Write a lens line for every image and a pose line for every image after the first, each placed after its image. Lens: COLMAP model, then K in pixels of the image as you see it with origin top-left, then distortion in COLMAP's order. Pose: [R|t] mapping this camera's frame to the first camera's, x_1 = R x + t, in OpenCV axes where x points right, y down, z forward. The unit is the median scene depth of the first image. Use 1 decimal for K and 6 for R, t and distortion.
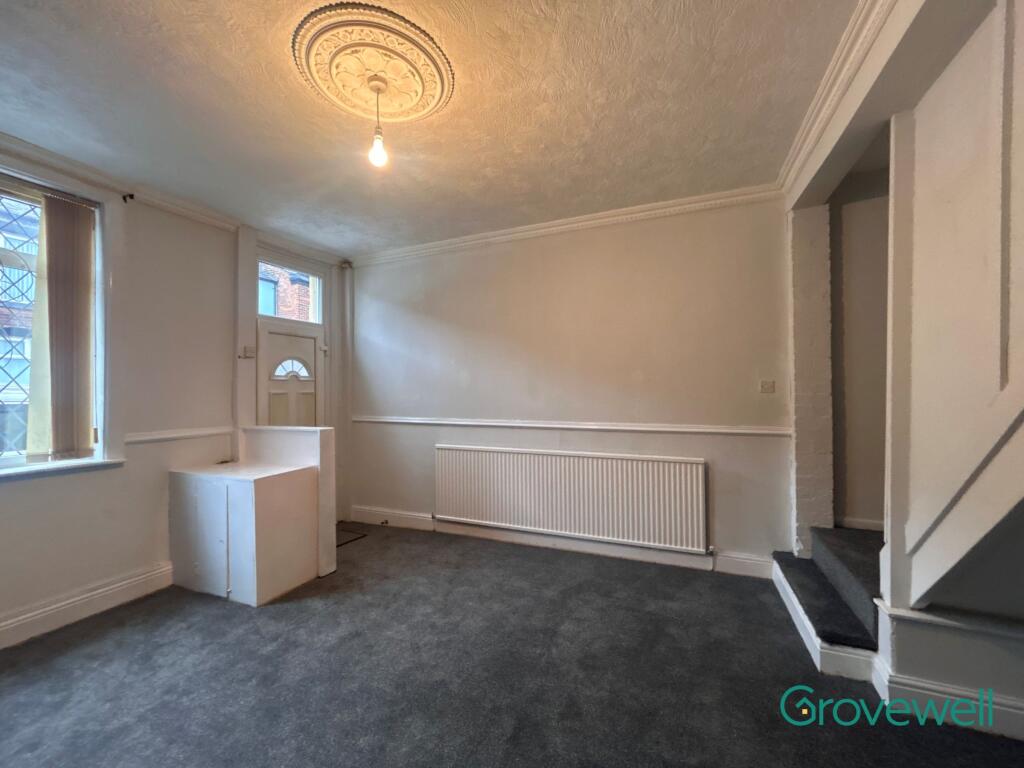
lens RADIAL K [[423.0, 0, 508.9], [0, 423.0, 377.3], [0, 0, 1]] dist [-0.002322, 0.000386]
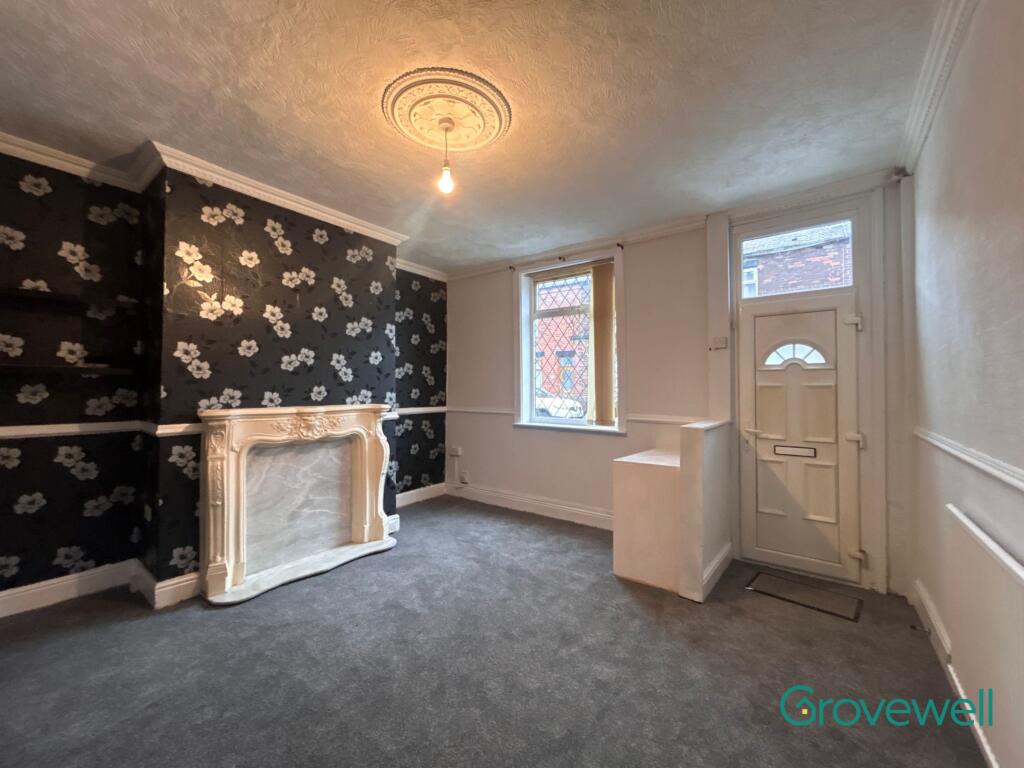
lens RADIAL K [[423.0, 0, 518.3], [0, 423.0, 377.9], [0, 0, 1]] dist [-0.002322, 0.000386]
pose [[-0.245970, -0.022472, -0.969017, 0.421159], [0.022027, 0.999343, -0.028766, 0.037303], [0.969027, -0.028421, -0.245314, 0.779324]]
